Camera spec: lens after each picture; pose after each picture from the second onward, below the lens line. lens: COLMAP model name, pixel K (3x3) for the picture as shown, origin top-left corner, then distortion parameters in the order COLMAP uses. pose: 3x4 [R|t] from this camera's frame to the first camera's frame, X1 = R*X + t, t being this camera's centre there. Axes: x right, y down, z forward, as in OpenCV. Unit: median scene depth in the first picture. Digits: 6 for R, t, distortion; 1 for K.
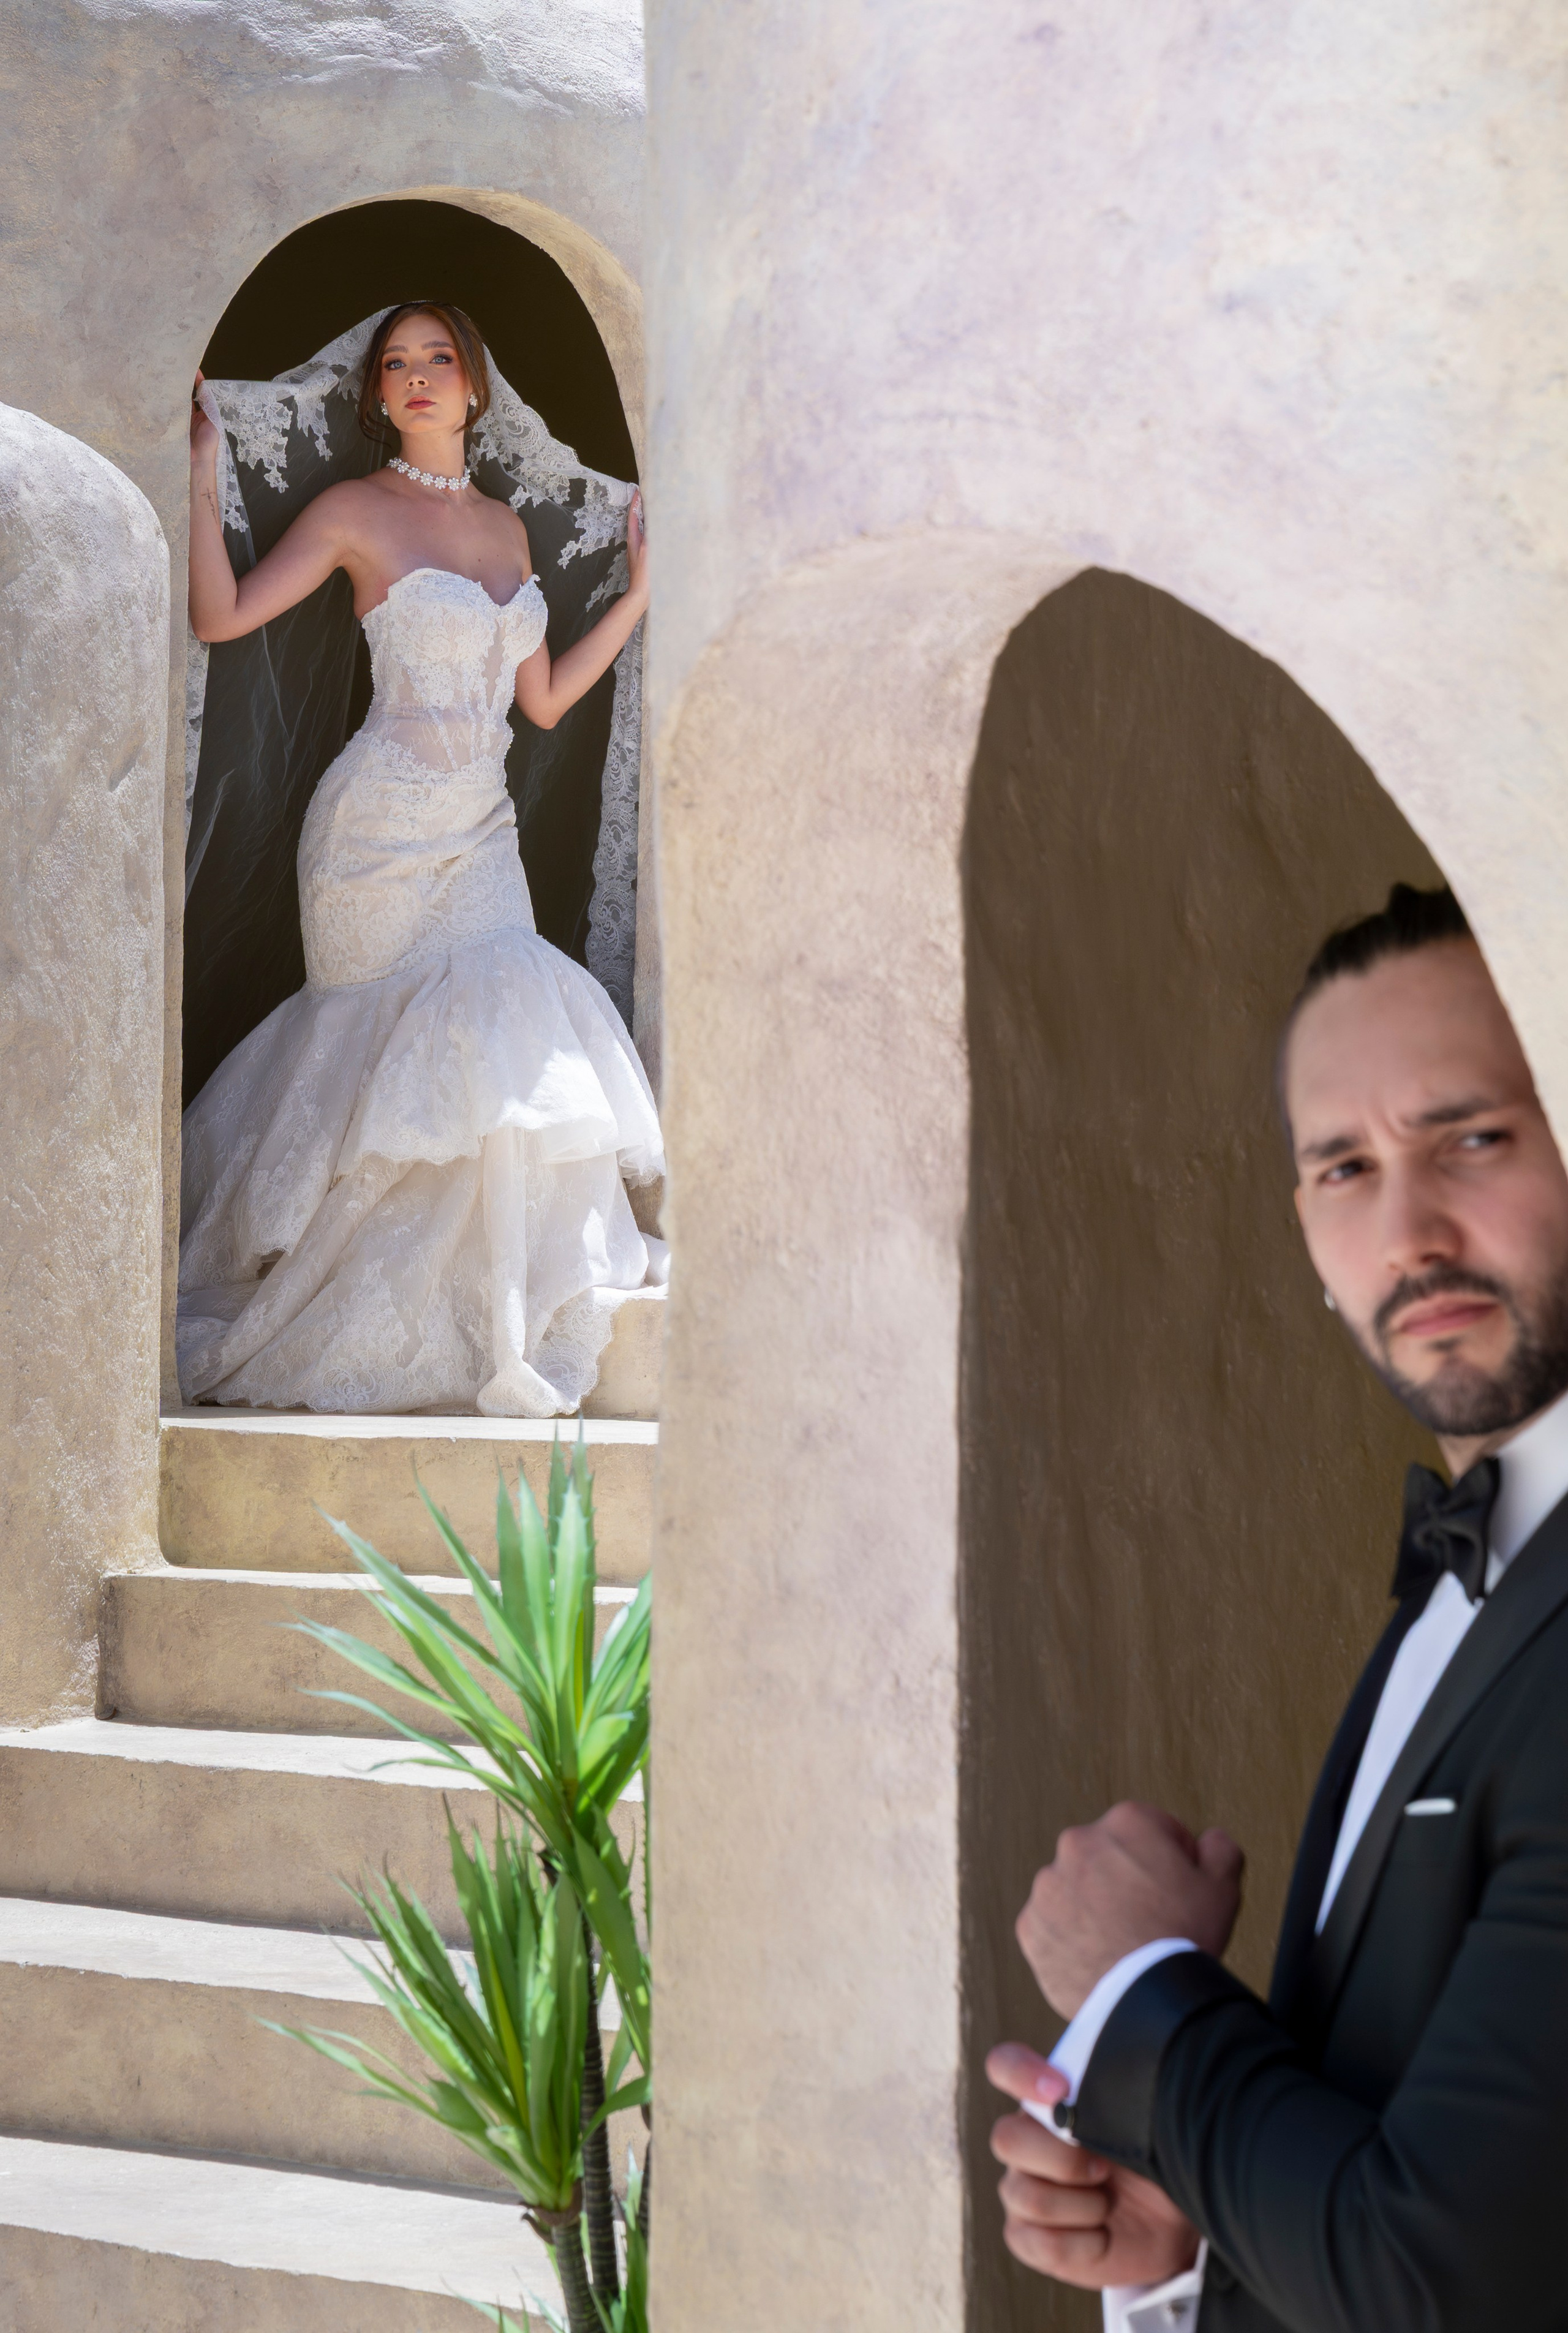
lens RADIAL K [[6294.5, 0, 784.0], [0, 6294.5, 1166.5], [0, 0, 1]] dist [0.051345, -0.791222]
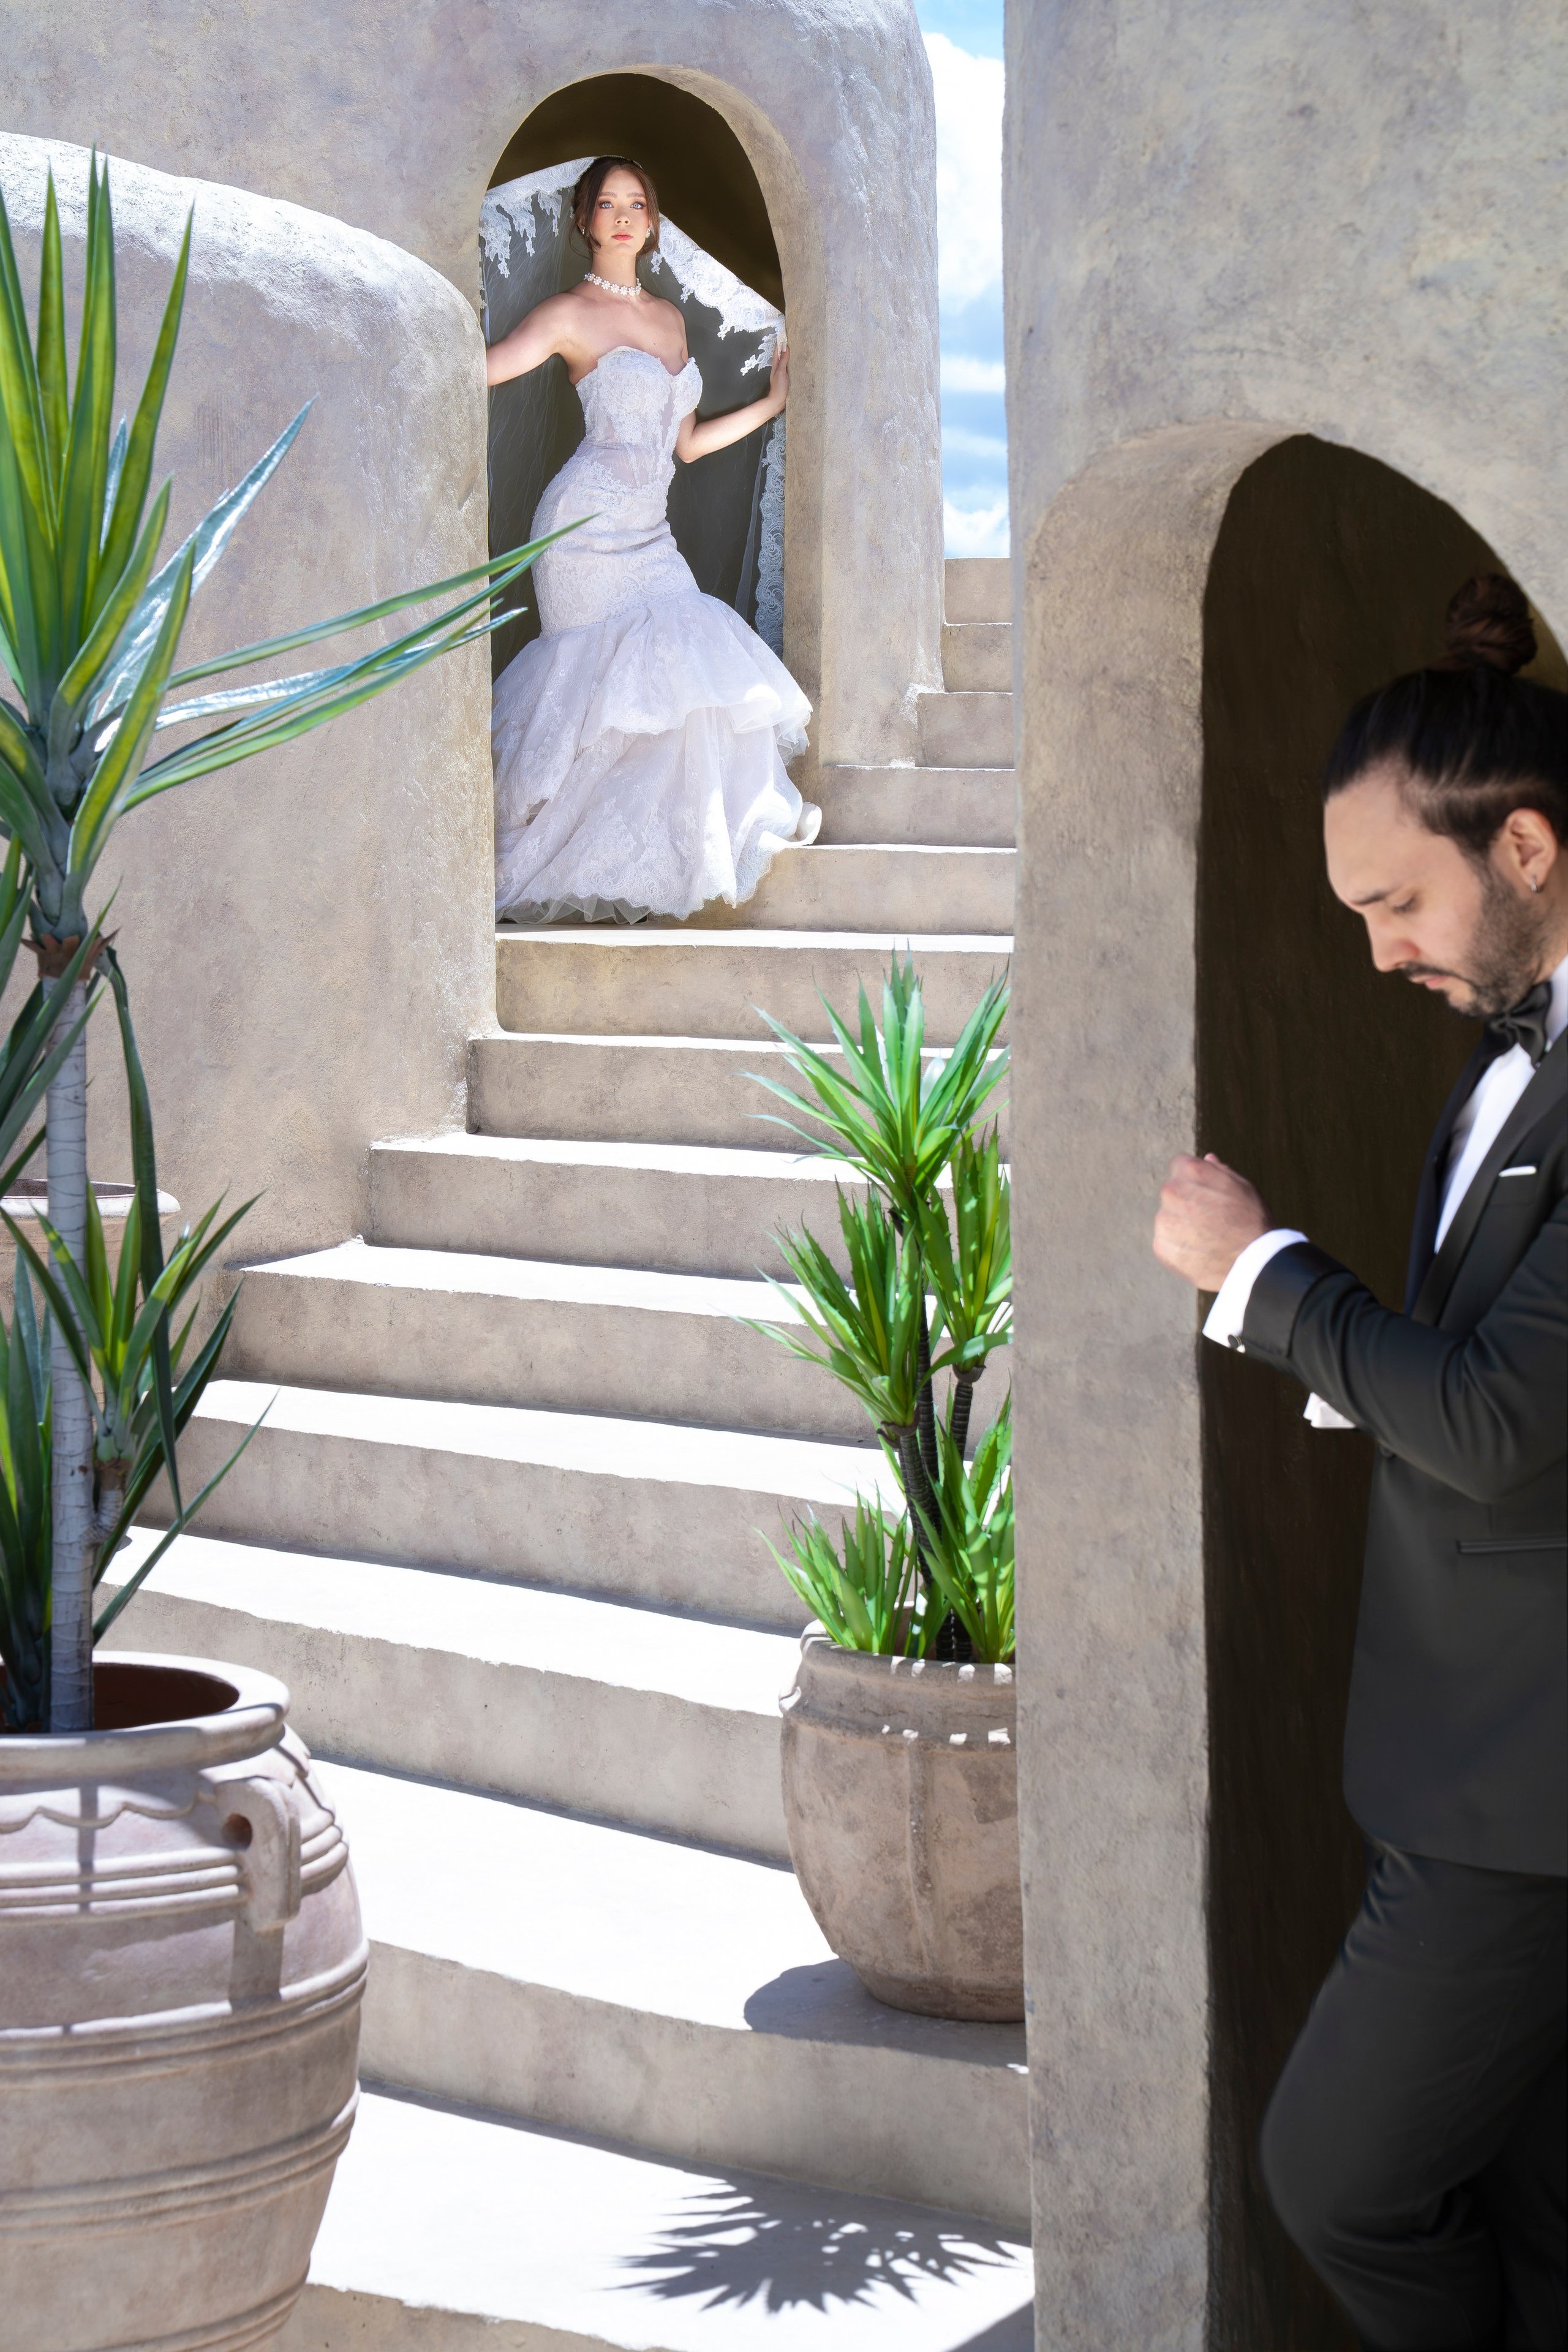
lens RADIAL K [[4542.5, 0, 780.5], [0, 4542.5, 1207.8], [0, 0, 1]] dist [0.337119, 0.390864]
pose [[0.999901, -0.012183, 0.006984, -0.091668], [0.011385, 0.994436, 0.104721, -0.018901], [-0.008221, -0.104631, 0.994477, -0.209511]]
